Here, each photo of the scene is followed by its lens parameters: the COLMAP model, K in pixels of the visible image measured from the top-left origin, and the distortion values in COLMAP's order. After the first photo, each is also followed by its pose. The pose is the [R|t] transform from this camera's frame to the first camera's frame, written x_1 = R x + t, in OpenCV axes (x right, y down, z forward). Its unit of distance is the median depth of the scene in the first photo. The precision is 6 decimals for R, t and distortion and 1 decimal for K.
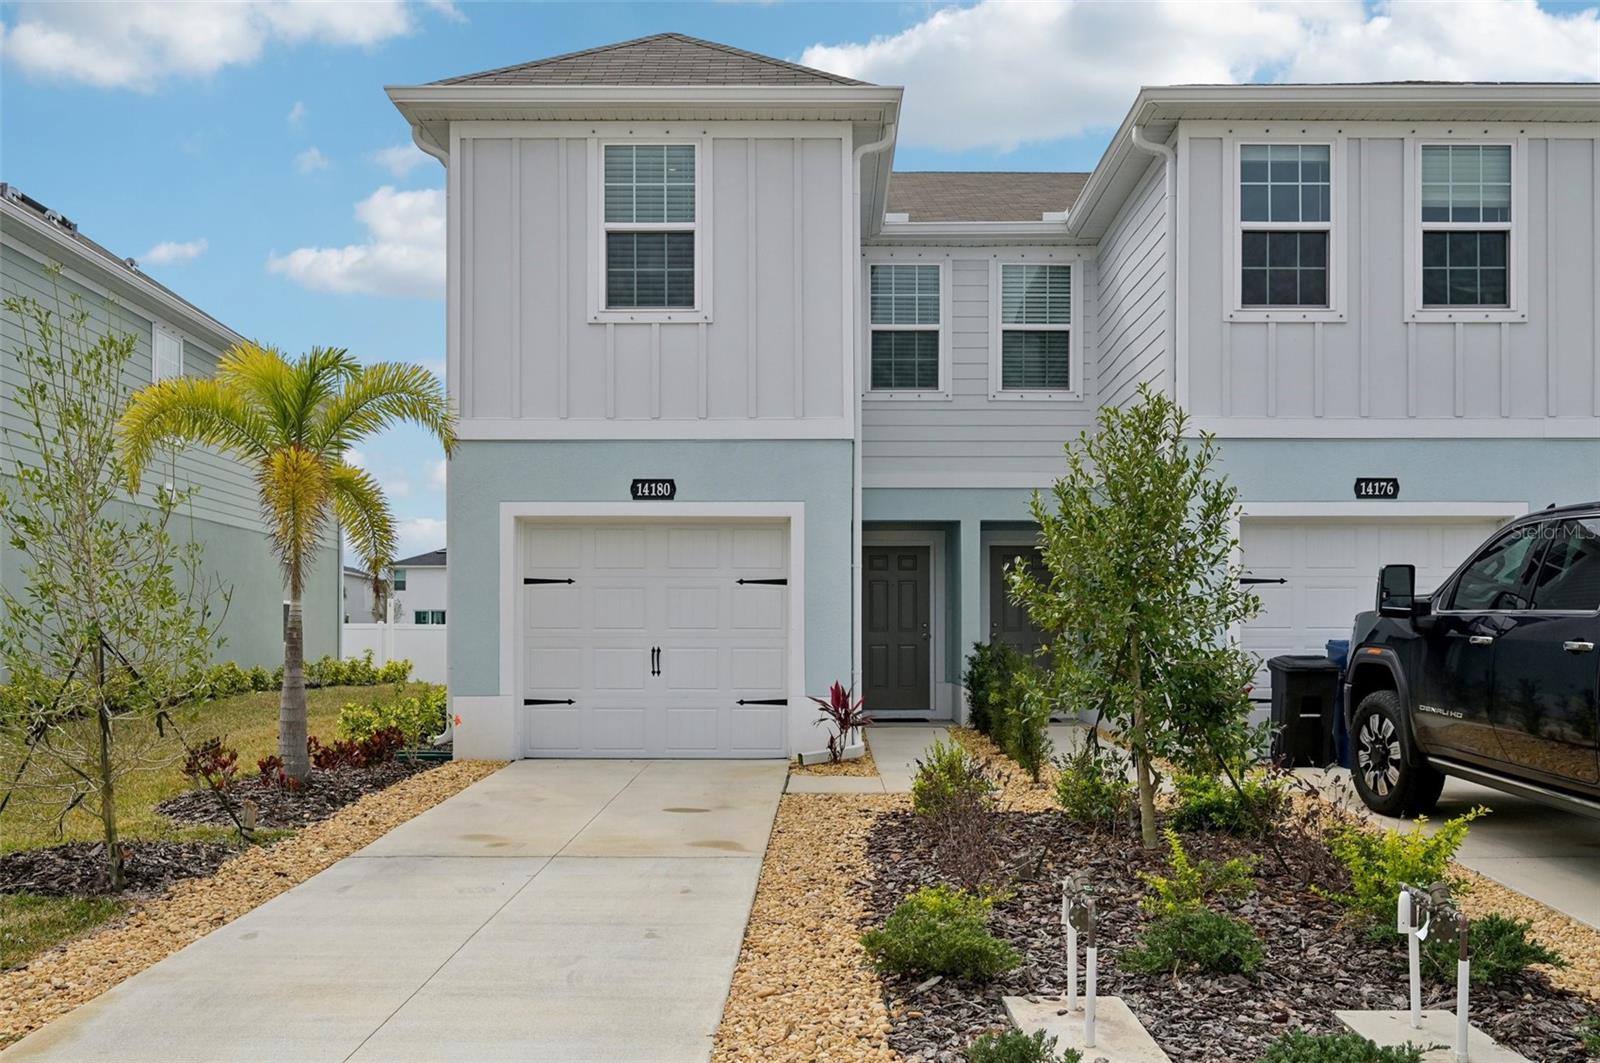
lens RADIAL K [[1413.7, 0, 825.0], [0, 1413.7, 649.6], [0, 0, 1]] dist [-0.006512, -0.006118]
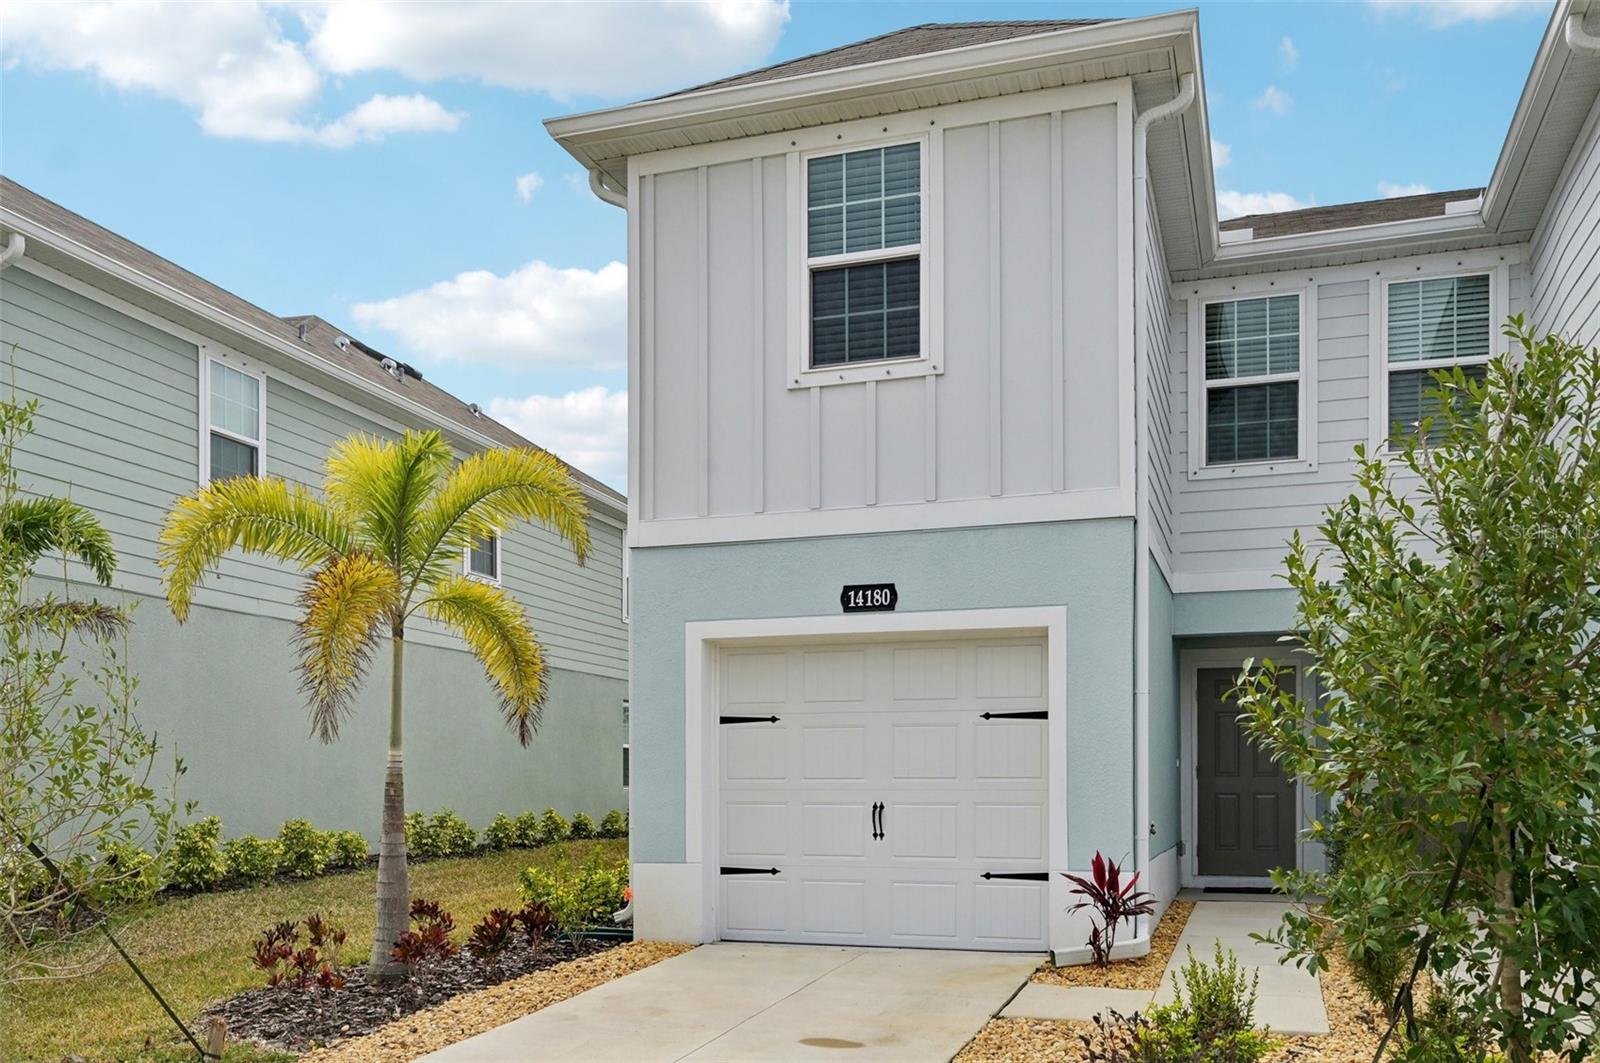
lens RADIAL K [[1401.2, 0, 804.4], [0, 1401.2, 788.9], [0, 0, 1]] dist [-0.001186, 0.002759]
pose [[0.949401, -0.002089, -0.314060, 0.084475], [0.002590, 0.999996, 0.001178, -0.010356], [0.314056, -0.001932, 0.949402, 0.263742]]
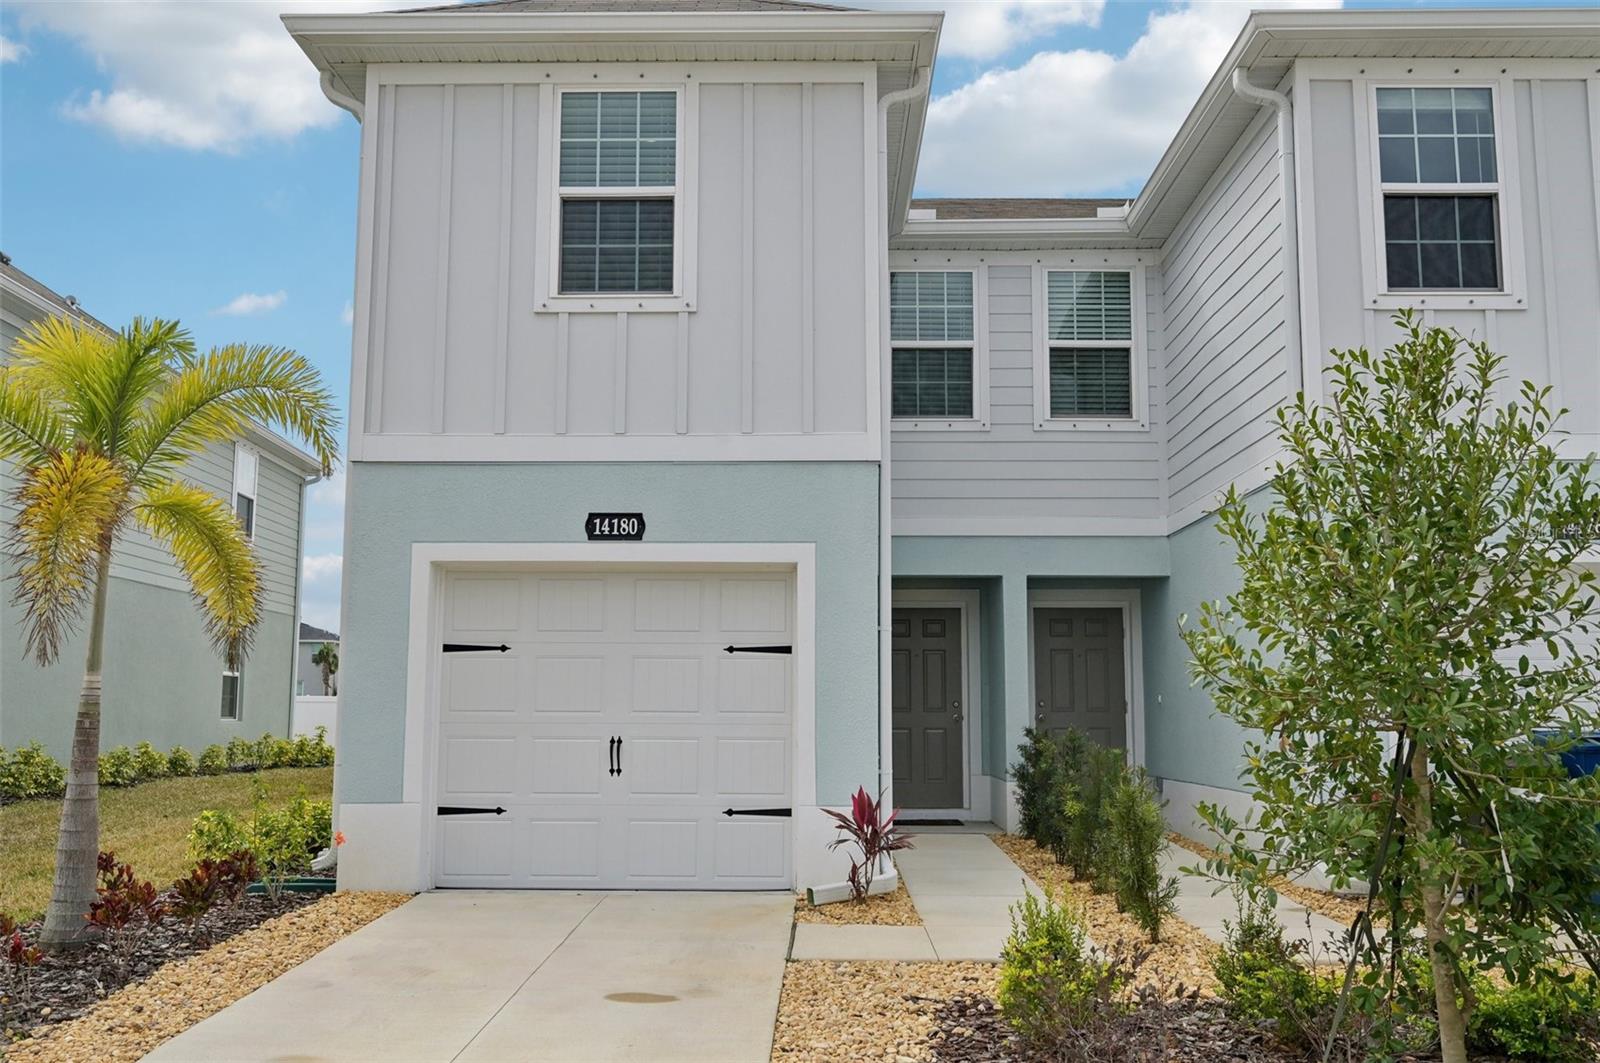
lens RADIAL K [[1389.3, 0, 804.3], [0, 1389.3, 548.1], [0, 0, 1]] dist [-0.000834, -0.003071]
pose [[0.999935, 0.000825, -0.011405, -0.011984], [-0.002223, 0.992390, -0.123114, -0.010751], [0.011217, 0.123131, 0.992327, 0.265319]]
